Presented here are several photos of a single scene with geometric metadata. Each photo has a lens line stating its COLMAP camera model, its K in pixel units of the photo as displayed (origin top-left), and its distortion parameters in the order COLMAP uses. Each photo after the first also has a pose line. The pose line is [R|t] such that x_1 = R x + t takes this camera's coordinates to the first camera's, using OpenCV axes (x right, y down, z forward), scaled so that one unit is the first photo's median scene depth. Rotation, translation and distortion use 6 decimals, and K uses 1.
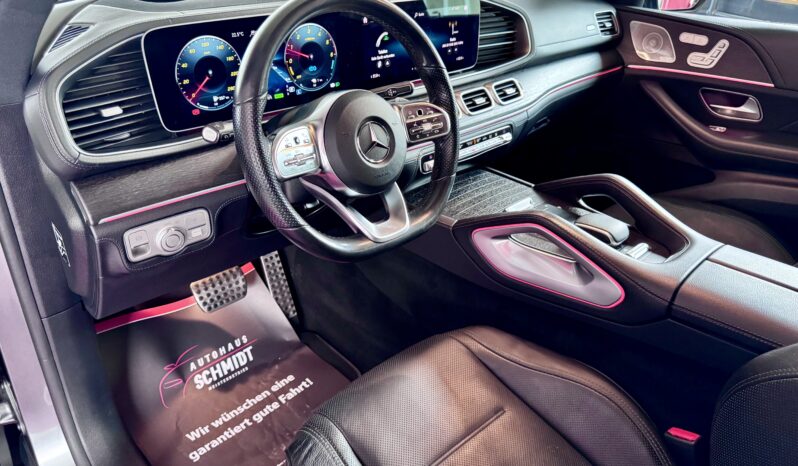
lens RADIAL K [[560.7, 0, 401.8], [0, 560.7, 237.8], [0, 0, 1]] dist [0.080512, -0.149691]
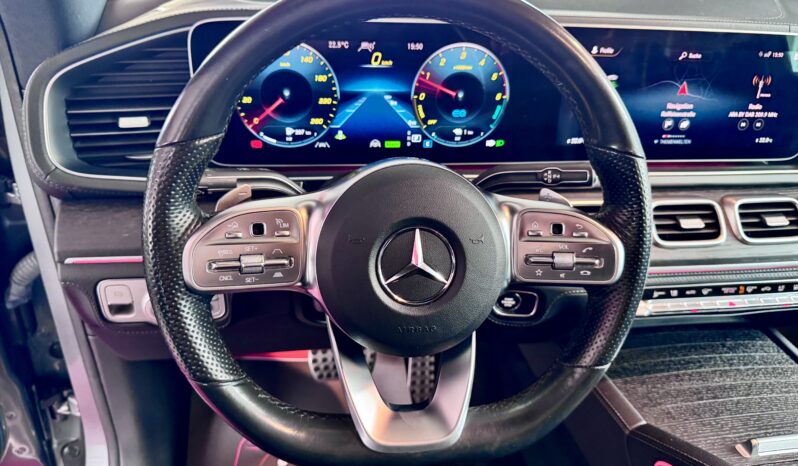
lens RADIAL K [[560.7, 0, 401.8], [0, 560.7, 237.8], [0, 0, 1]] dist [0.080512, -0.149691]
pose [[0.818633, 0.273089, -0.505235, 0.152299], [-0.304037, 0.952403, 0.022160, -0.161161], [0.487239, 0.135470, 0.862697, 0.441299]]
